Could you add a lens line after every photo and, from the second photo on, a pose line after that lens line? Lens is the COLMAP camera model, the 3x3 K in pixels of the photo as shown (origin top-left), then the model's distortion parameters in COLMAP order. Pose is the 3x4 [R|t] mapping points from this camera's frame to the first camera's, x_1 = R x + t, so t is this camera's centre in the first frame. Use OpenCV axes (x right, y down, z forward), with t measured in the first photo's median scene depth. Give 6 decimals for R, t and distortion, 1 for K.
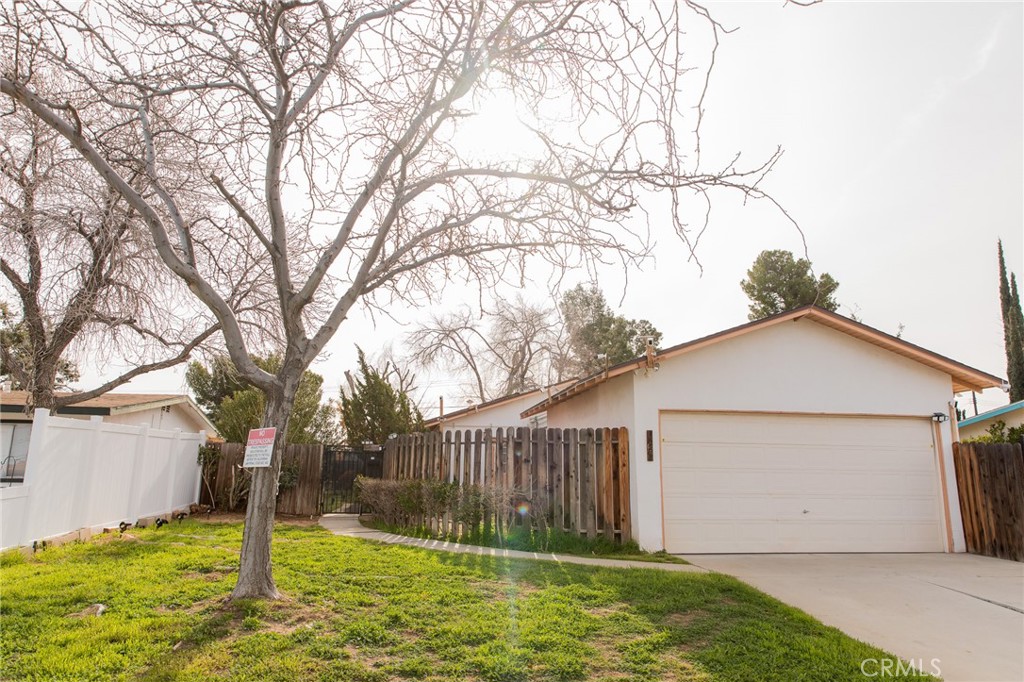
lens RADIAL K [[680.7, 0, 511.9], [0, 680.7, 344.9], [0, 0, 1]] dist [0.014508, -0.002937]
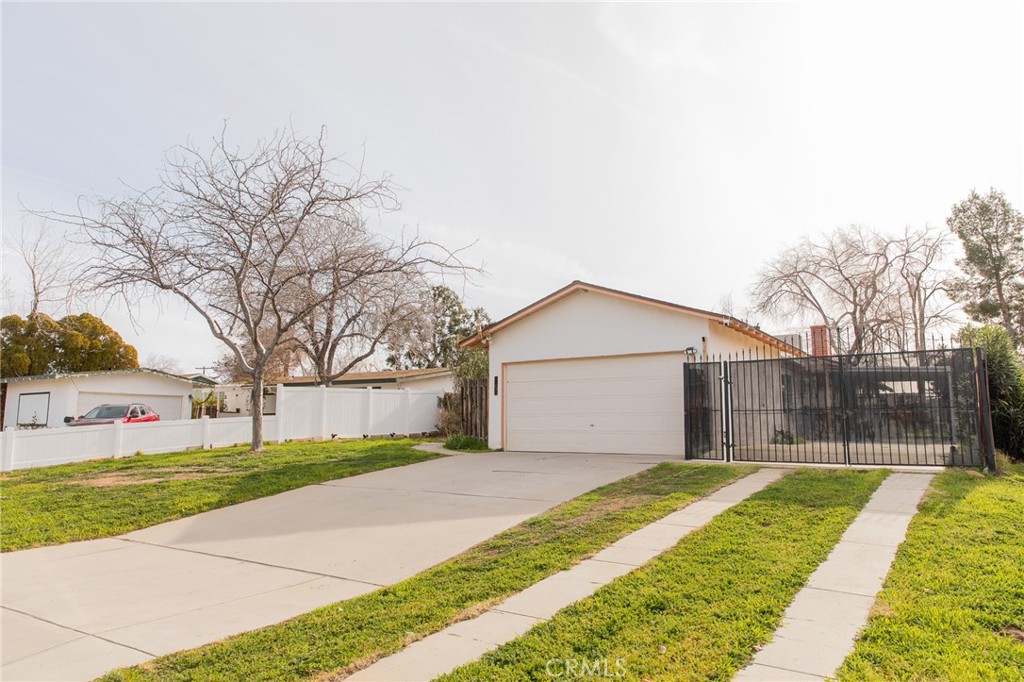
lens RADIAL K [[680.7, 0, 511.9], [0, 680.7, 344.9], [0, 0, 1]] dist [0.014508, -0.002937]
pose [[0.722587, -0.092440, -0.685072, 1.250079], [0.140147, 0.990028, 0.014232, 0.031339], [0.676925, -0.106295, 0.728337, -0.132455]]
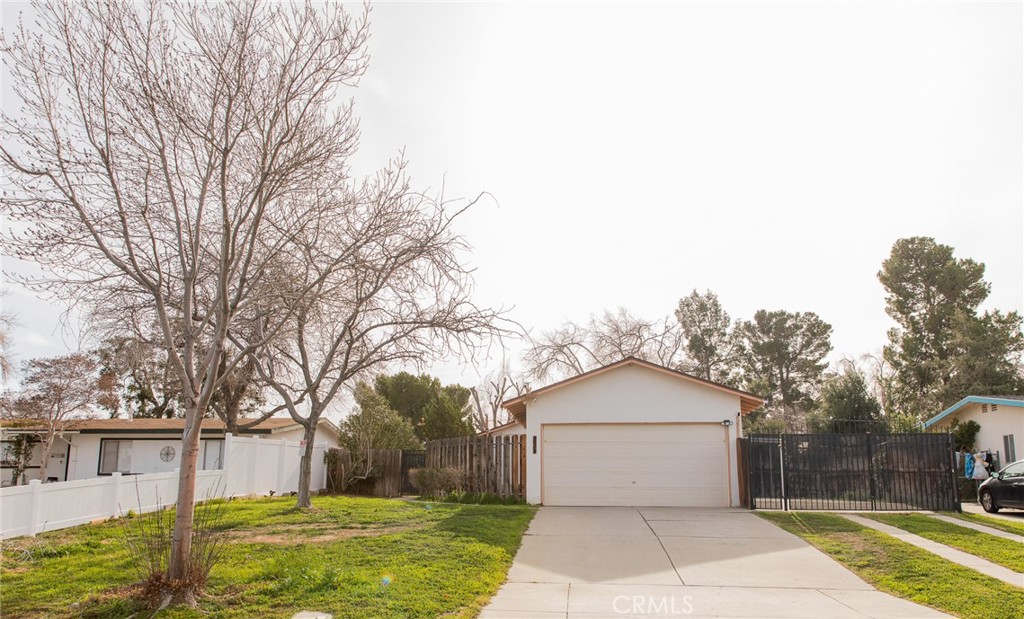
lens RADIAL K [[751.5, 0, 509.9], [0, 751.5, 369.4], [0, 0, 1]] dist [0.021335, -0.000017]
pose [[0.964108, -0.047614, -0.261204, 0.603800], [0.056700, 0.998016, 0.027356, -0.092500], [0.259384, -0.041184, 0.964896, -0.794500]]
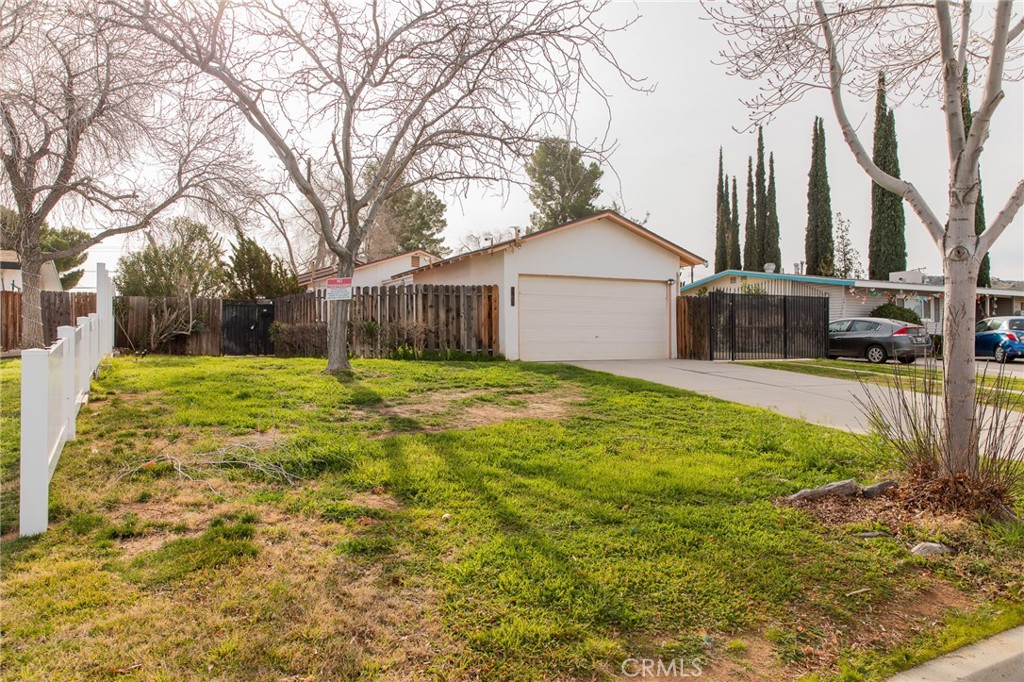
lens RADIAL K [[680.7, 0, 511.9], [0, 680.7, 344.9], [0, 0, 1]] dist [0.014508, -0.002937]
pose [[0.944415, -0.015090, 0.328409, -0.299127], [-0.048170, 0.981813, 0.183638, -0.029882], [-0.325207, -0.189250, 0.926512, -0.456225]]
